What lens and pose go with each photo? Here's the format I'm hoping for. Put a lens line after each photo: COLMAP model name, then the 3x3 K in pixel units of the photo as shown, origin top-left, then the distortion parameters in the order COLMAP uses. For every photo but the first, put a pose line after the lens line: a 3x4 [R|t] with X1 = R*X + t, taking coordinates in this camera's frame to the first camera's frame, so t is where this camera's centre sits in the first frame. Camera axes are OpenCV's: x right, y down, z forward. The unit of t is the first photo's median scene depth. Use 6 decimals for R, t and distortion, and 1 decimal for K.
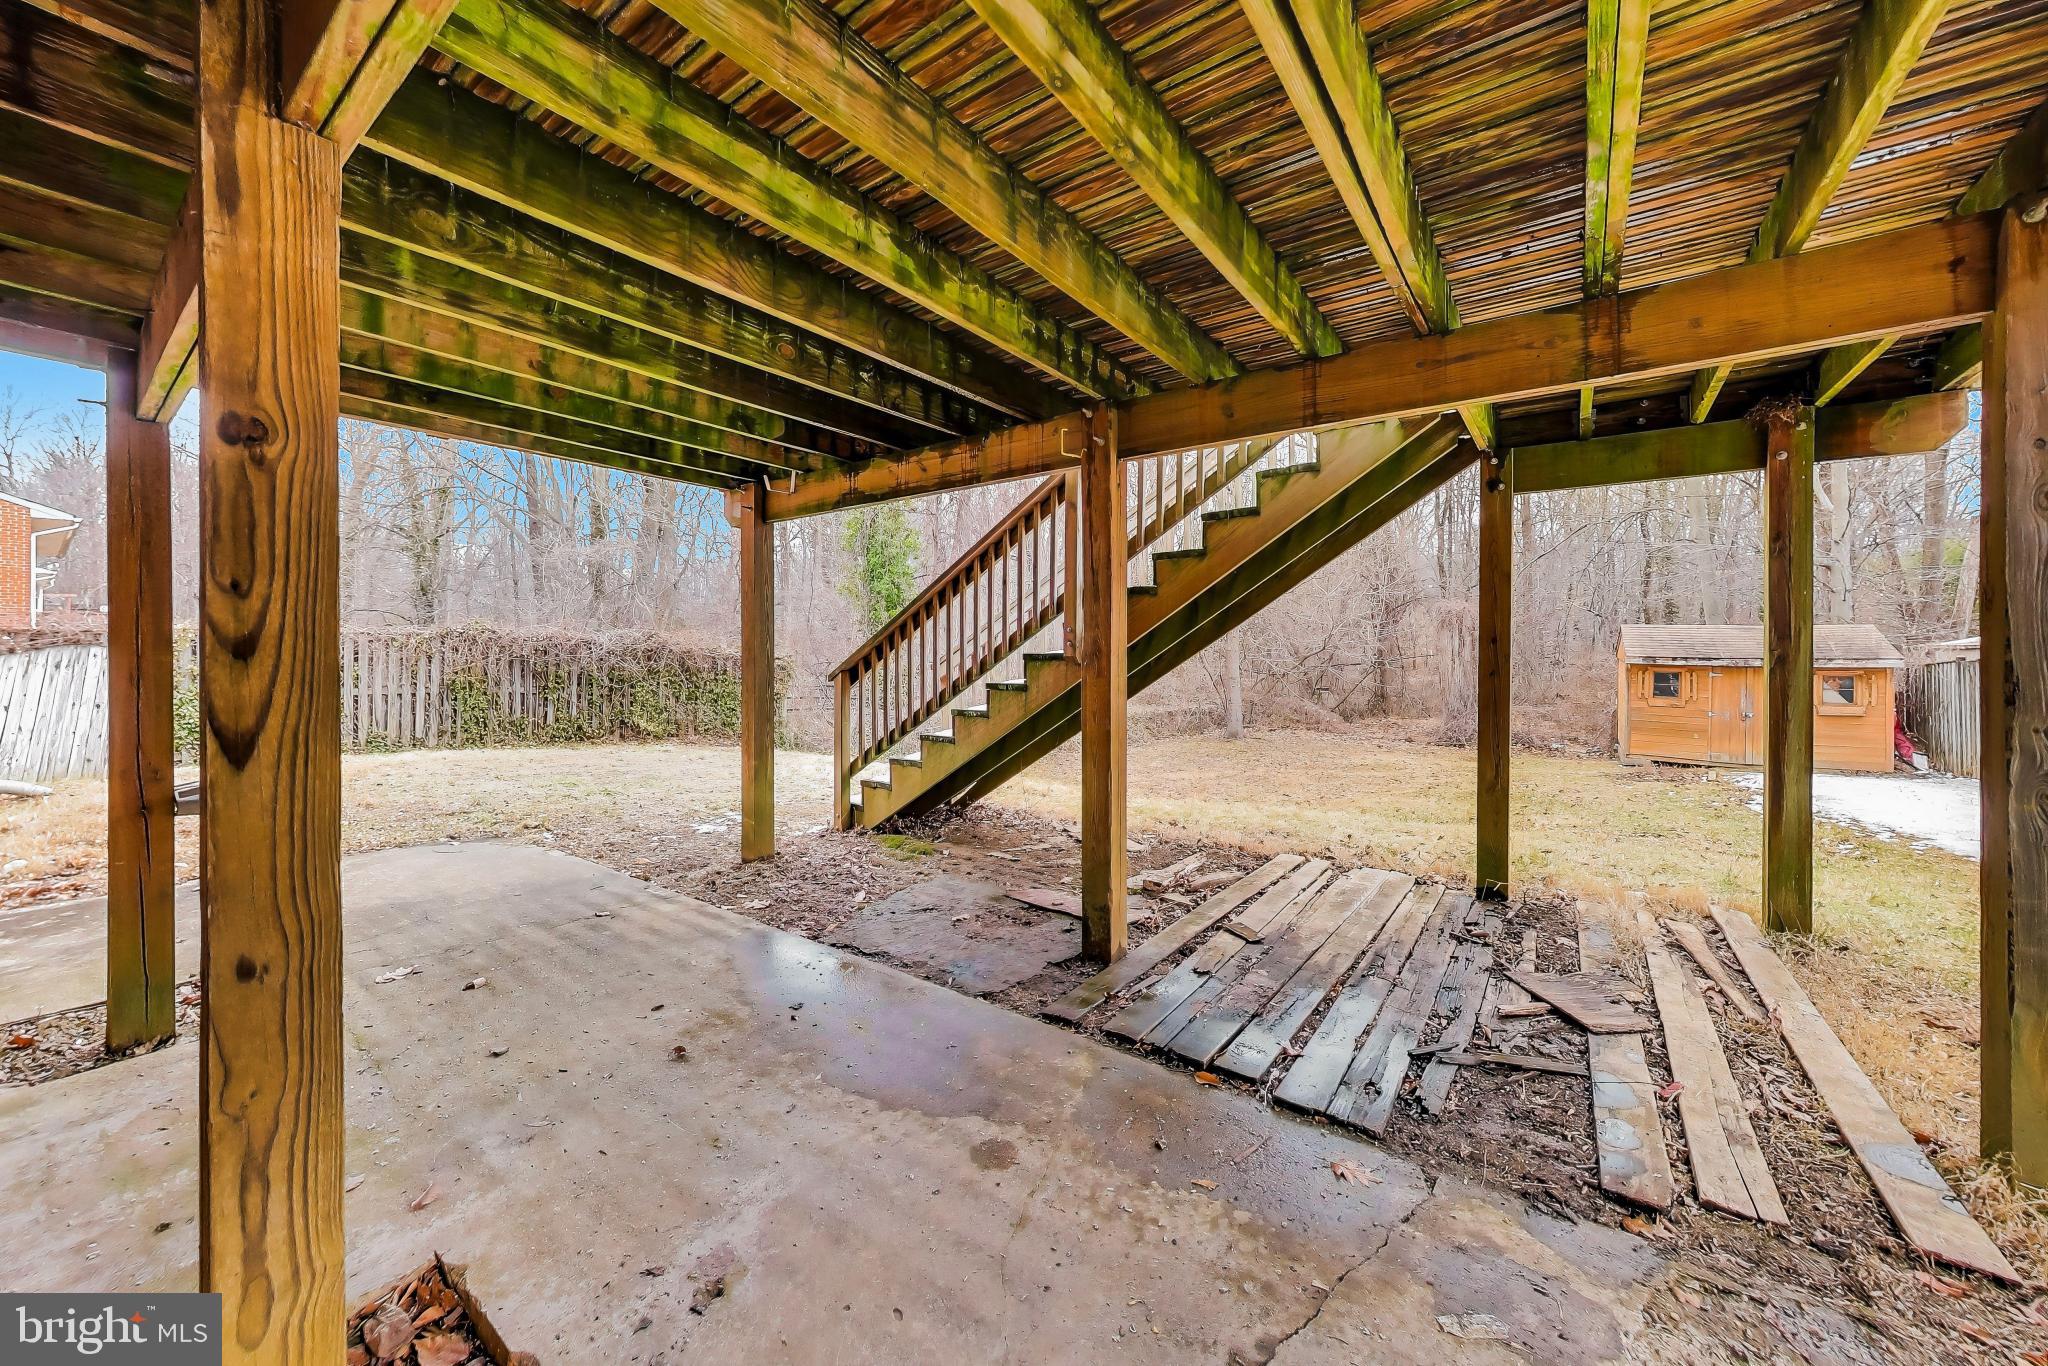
lens RADIAL K [[747.2, 0, 1033.2], [0, 747.2, 642.5], [0, 0, 1]] dist [-0.000543, 0.000083]
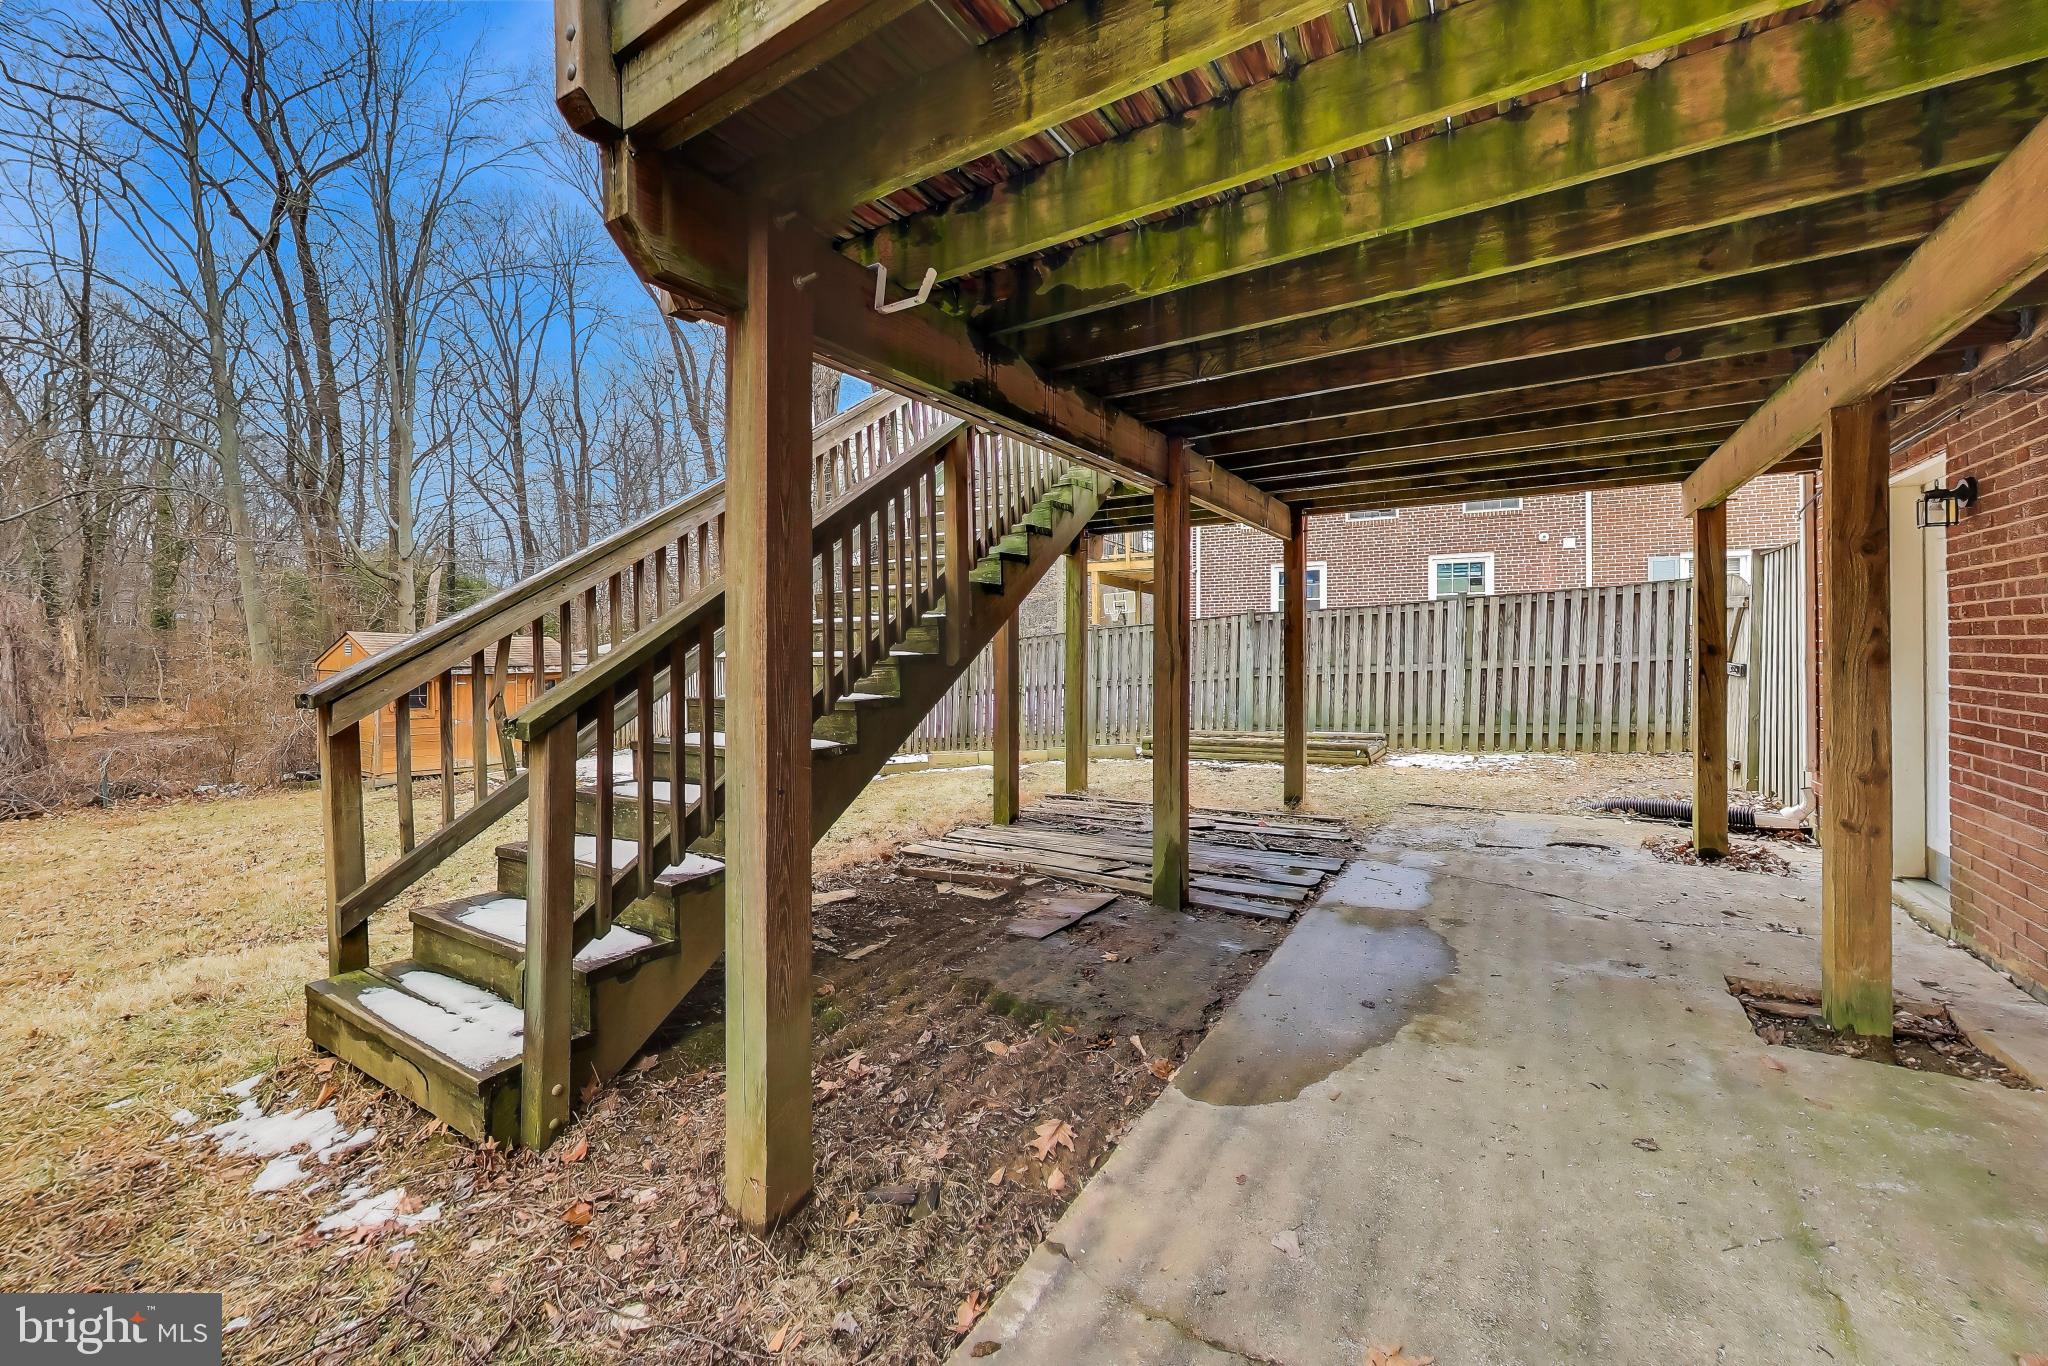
lens RADIAL K [[817.0, 0, 1031.7], [0, 817.0, 648.7], [0, 0, 1]] dist [-0.001262, 0.000236]
pose [[-0.085844, 0.006325, 0.996289, -0.333195], [0.001973, 0.999979, -0.006178, 0.006389], [-0.996307, 0.001435, -0.085854, 0.376924]]
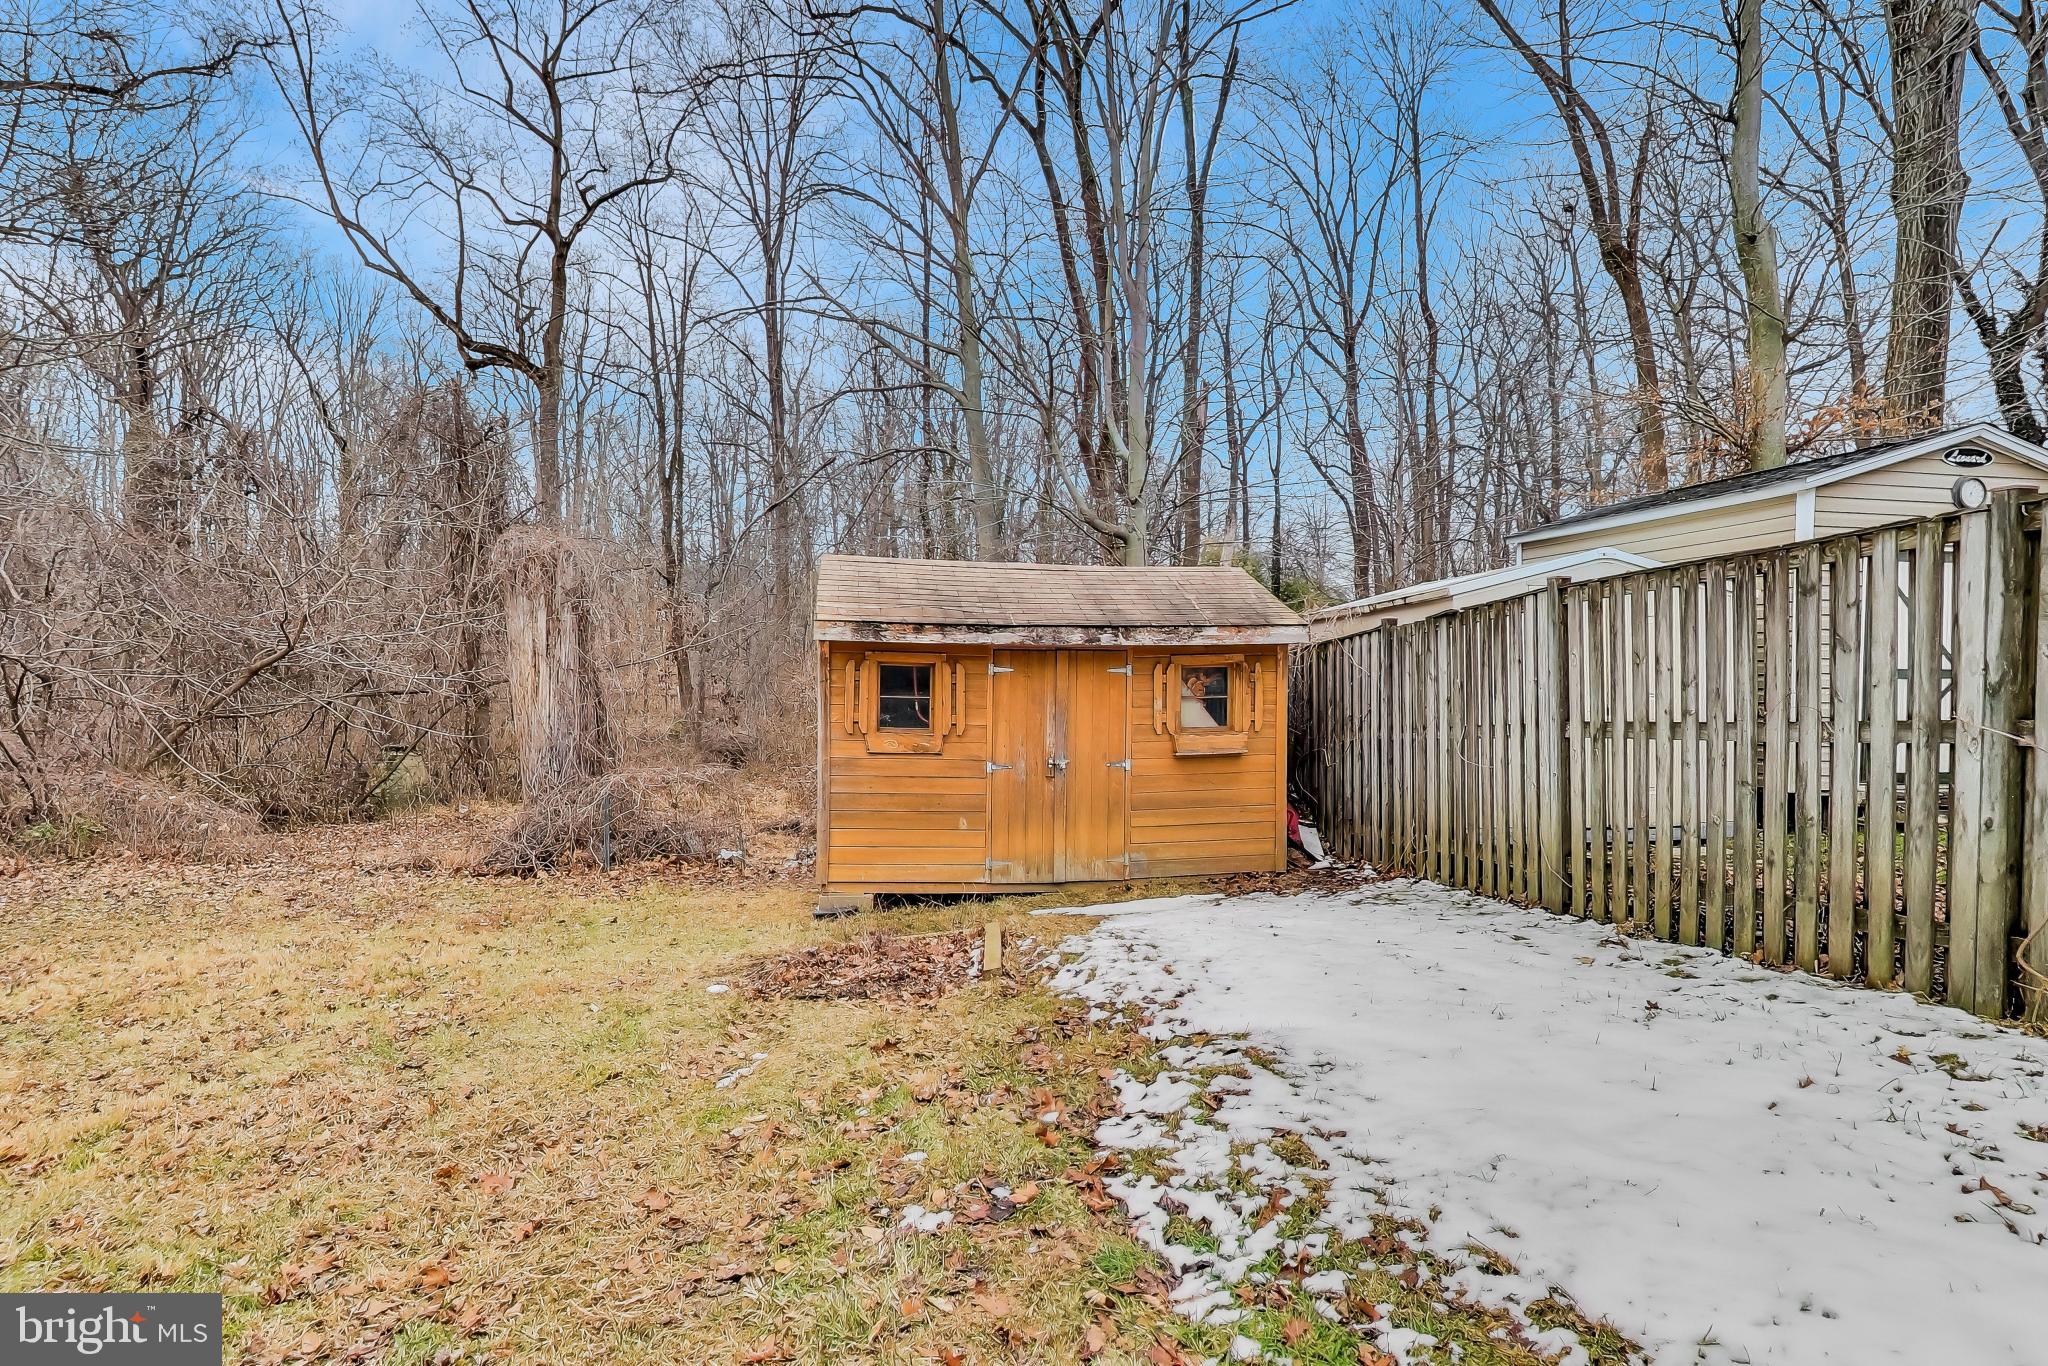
lens RADIAL K [[1071.6, 0, 1019.2], [0, 1071.6, 680.5], [0, 0, 1]] dist [-0.016084, 0.000995]
pose [[0.723385, 0.007520, 0.690404, 0.640510], [-0.006328, 0.999971, -0.004262, 0.063541], [-0.690416, -0.001285, 0.723411, 0.705410]]
